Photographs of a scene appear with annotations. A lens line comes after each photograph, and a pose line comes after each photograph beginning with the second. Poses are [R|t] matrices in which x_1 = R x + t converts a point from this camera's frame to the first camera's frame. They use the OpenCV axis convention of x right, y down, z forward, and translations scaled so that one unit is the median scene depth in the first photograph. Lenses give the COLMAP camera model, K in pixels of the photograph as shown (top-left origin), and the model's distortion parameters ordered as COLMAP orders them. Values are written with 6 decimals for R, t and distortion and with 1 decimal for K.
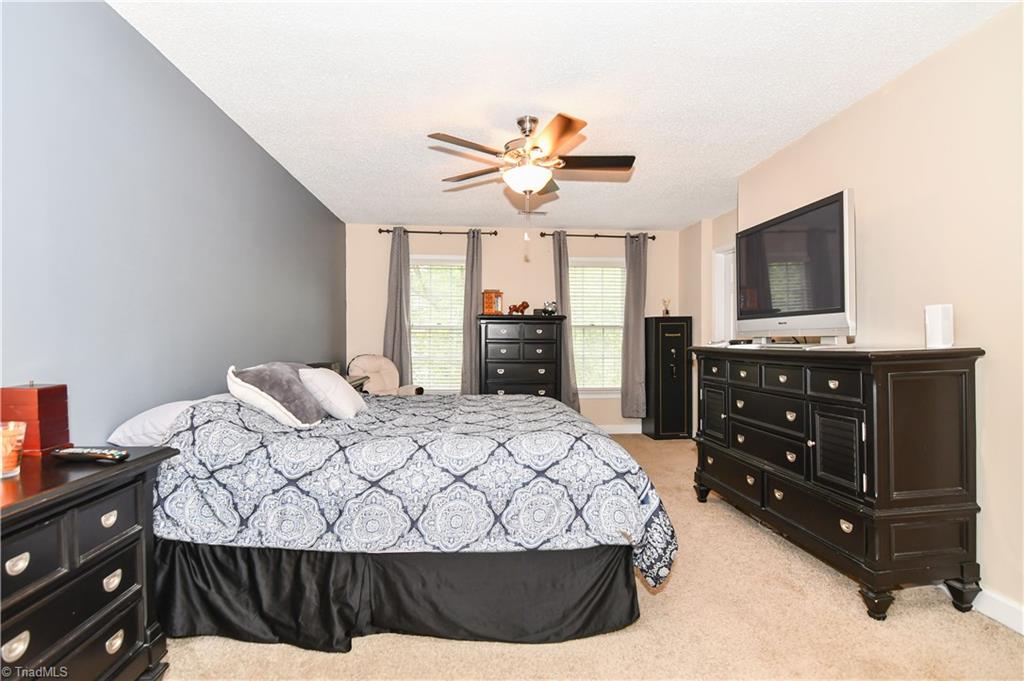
lens RADIAL K [[507.9, 0, 512.0], [0, 507.9, 340.5], [0, 0, 1]] dist [-0.016055, 0.000478]
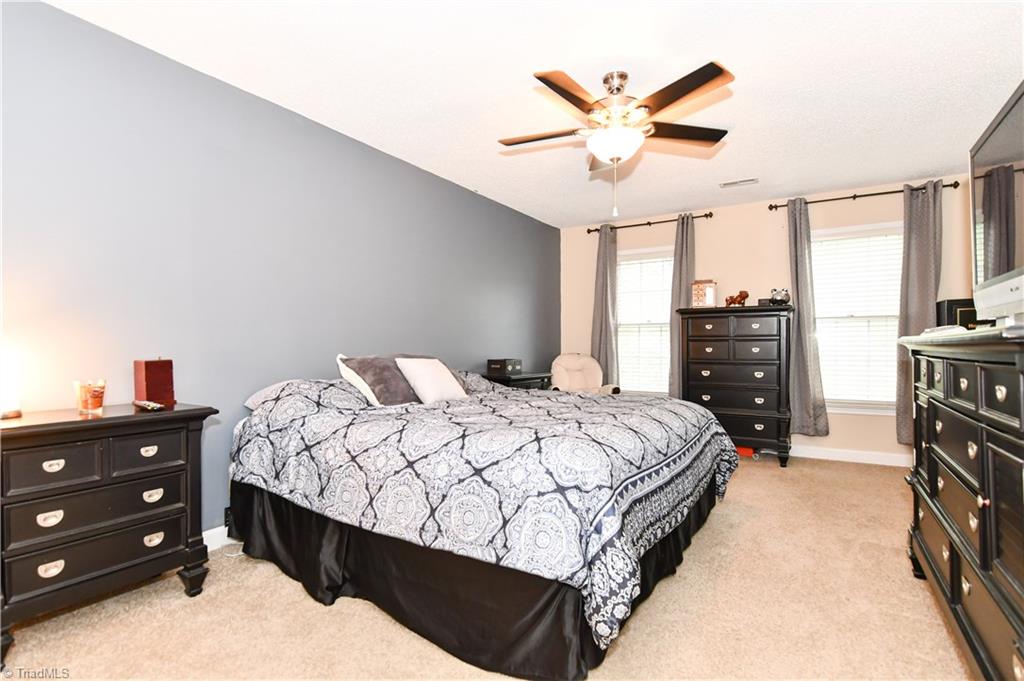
lens RADIAL K [[500.1, 0, 511.6], [0, 500.1, 342.6], [0, 0, 1]] dist [0.003134, -0.008417]
pose [[0.803049, -0.009255, -0.595841, 0.395594], [0.004754, 0.999947, -0.009124, 0.027427], [0.595894, 0.004494, 0.803051, 0.206442]]
